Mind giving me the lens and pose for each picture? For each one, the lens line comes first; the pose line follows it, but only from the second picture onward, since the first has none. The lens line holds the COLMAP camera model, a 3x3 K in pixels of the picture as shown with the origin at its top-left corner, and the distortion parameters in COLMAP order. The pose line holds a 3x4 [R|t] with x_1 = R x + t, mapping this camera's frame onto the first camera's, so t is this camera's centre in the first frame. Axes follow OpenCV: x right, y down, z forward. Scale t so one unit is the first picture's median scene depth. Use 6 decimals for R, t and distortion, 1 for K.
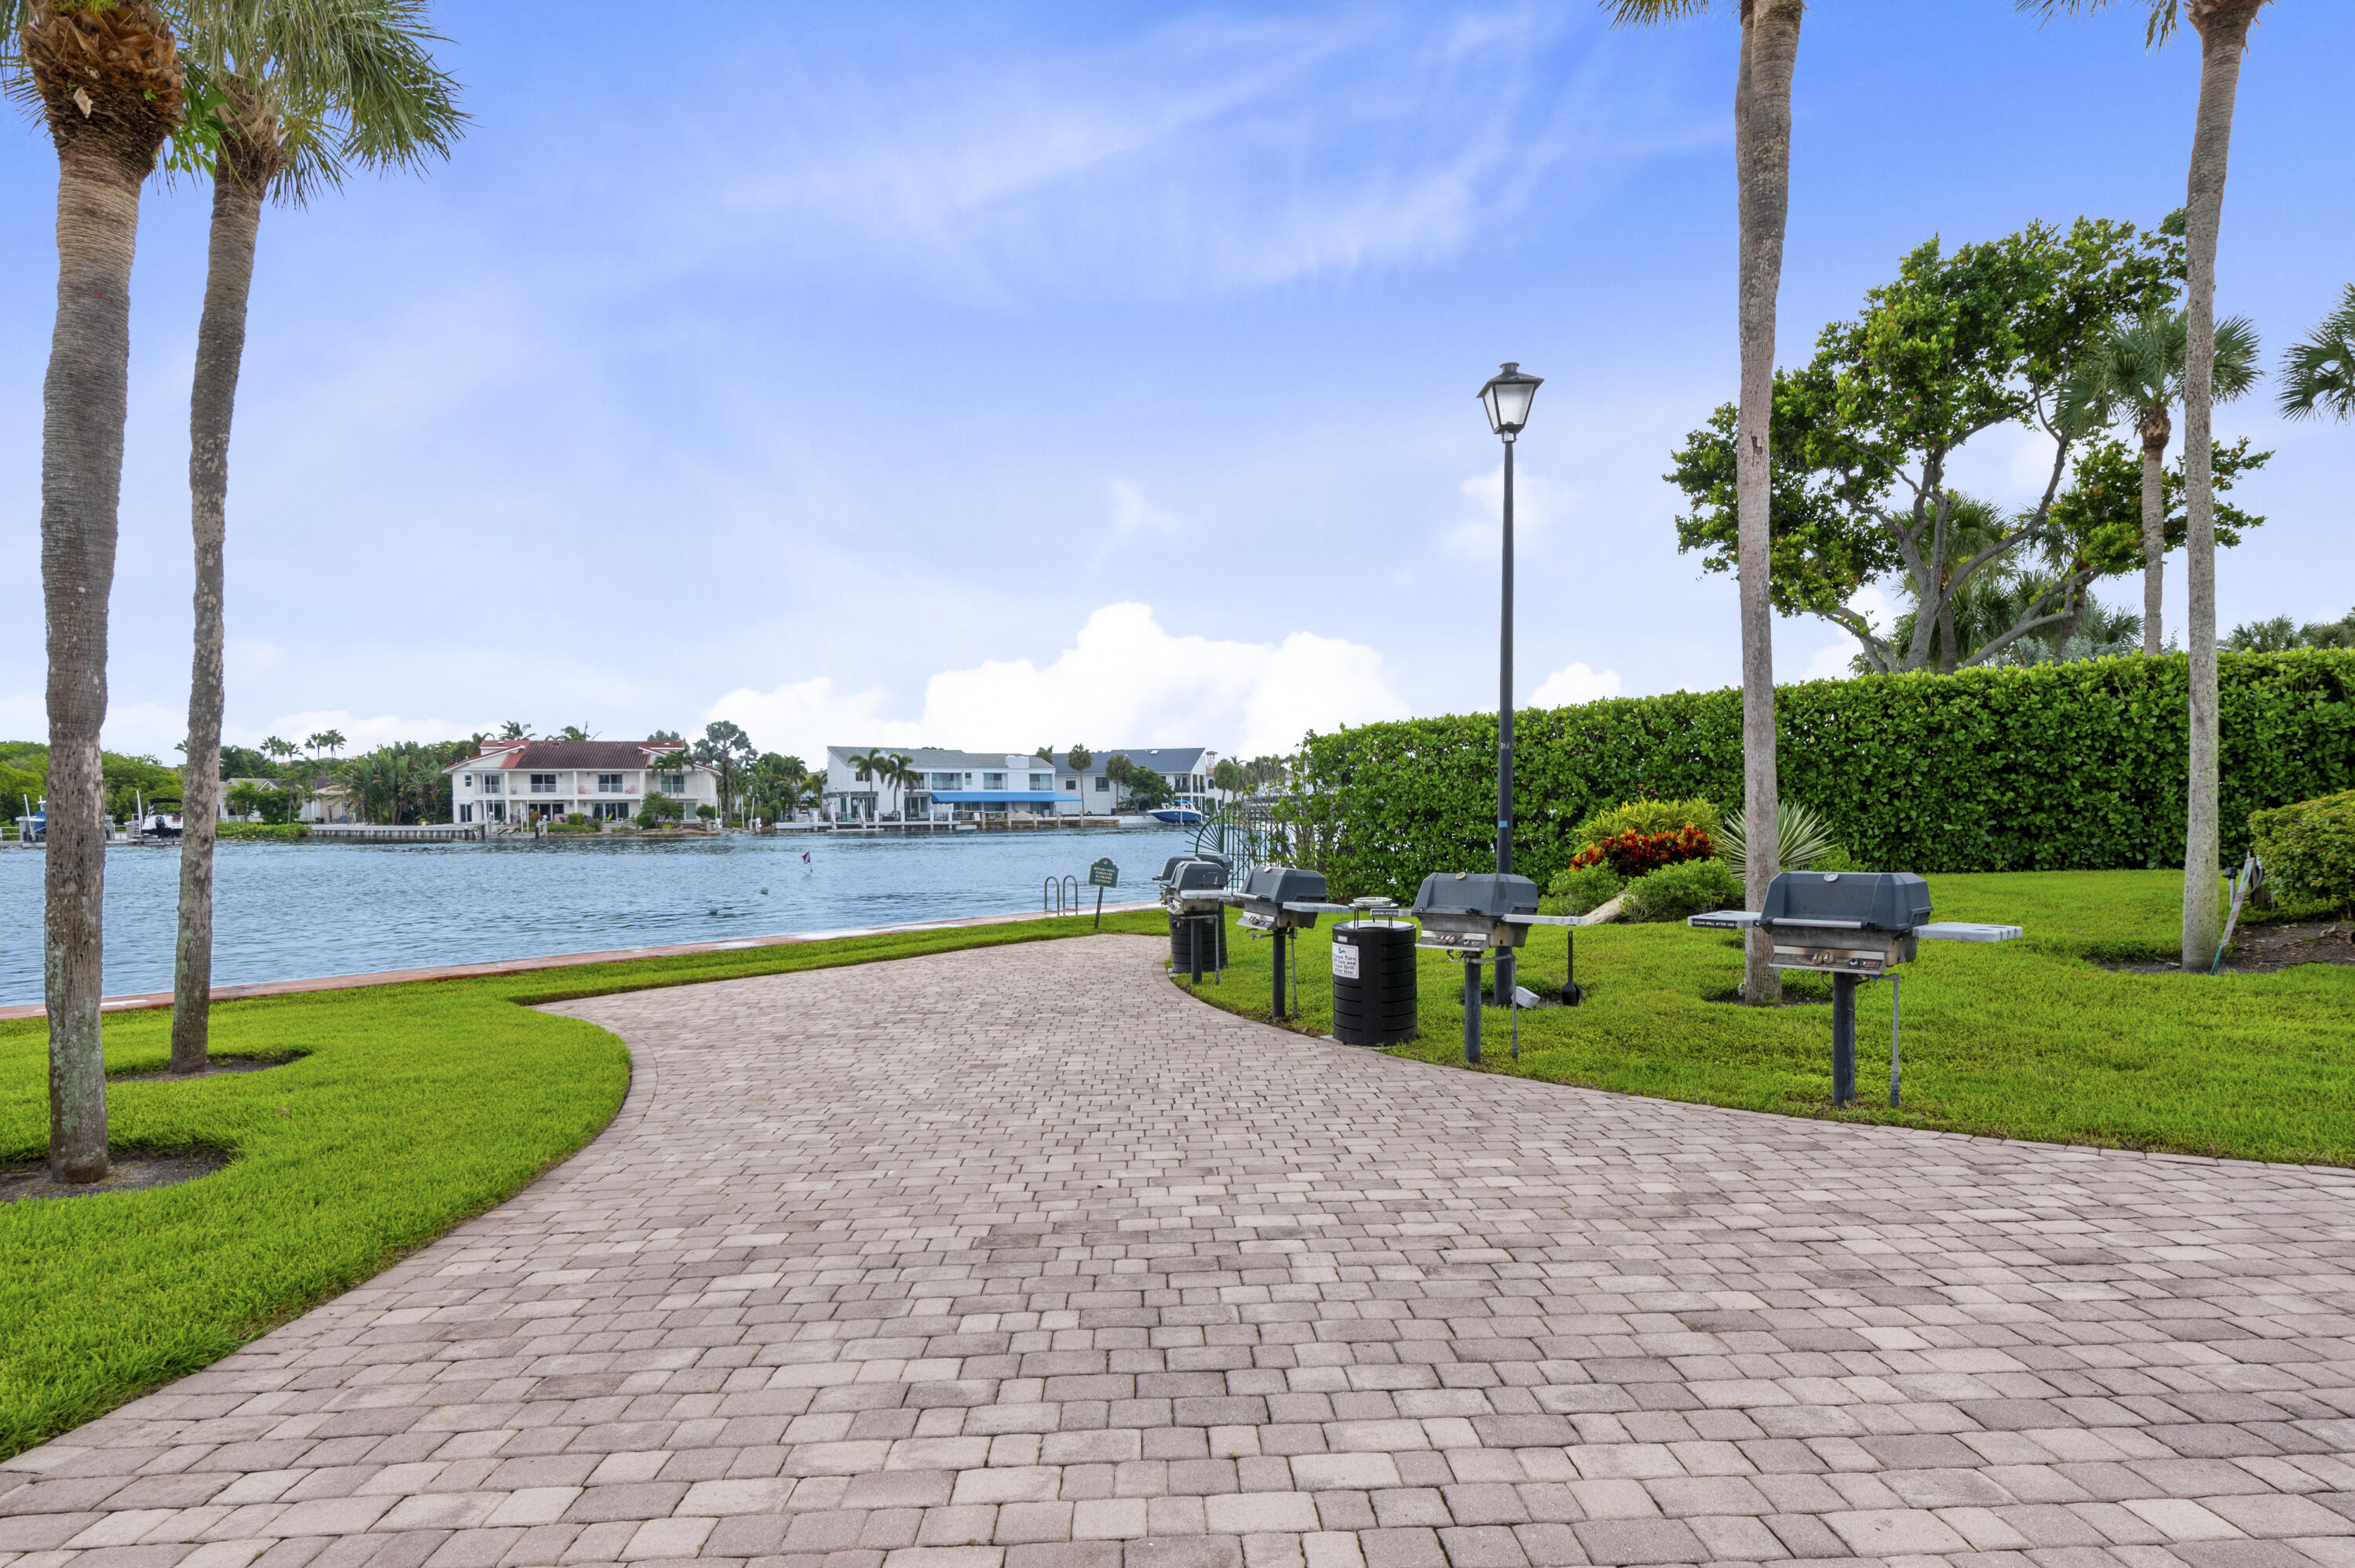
lens RADIAL K [[1295.2, 0, 1175.7], [0, 1295.2, 792.0], [0, 0, 1]] dist [0.021572, 0.000081]
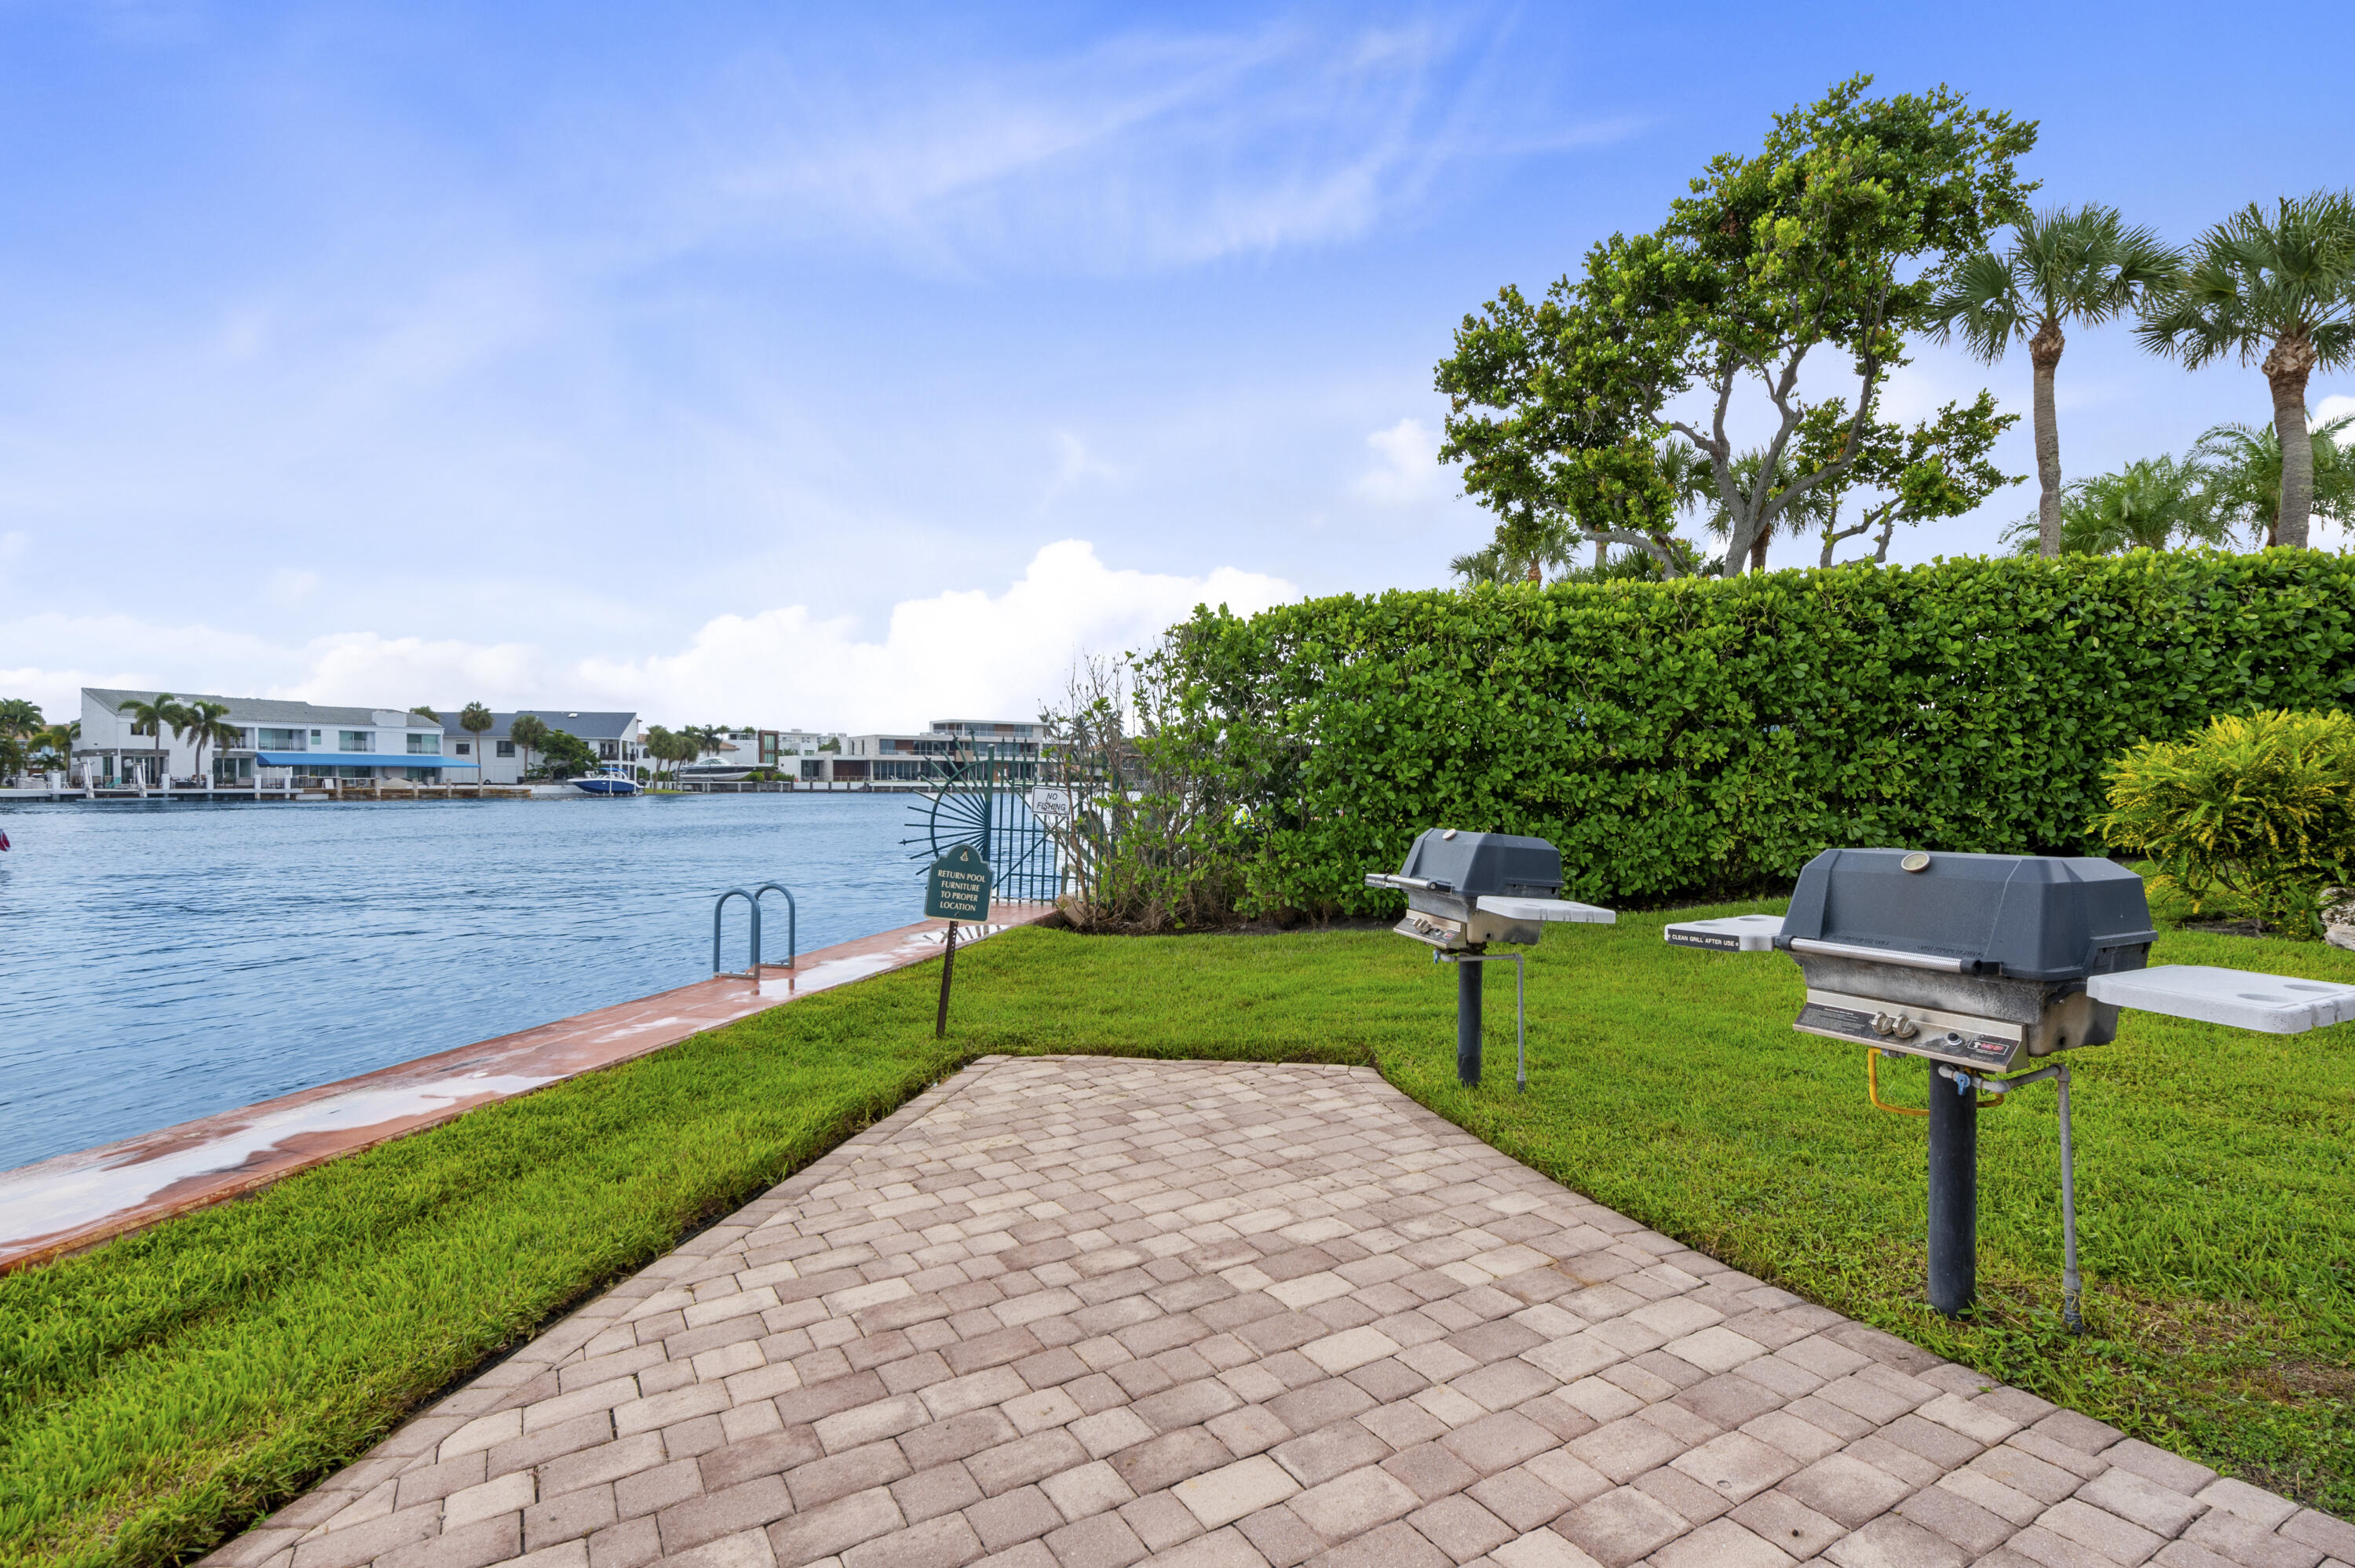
lens RADIAL K [[1109.2, 0, 1198.0], [0, 1109.2, 783.2], [0, 0, 1]] dist [-0.000099, 0.000350]
pose [[0.868383, 0.010983, 0.495772, -0.023417], [-0.016485, 0.999841, 0.006725, 0.004940], [-0.495620, -0.014013, 0.868427, 0.116215]]
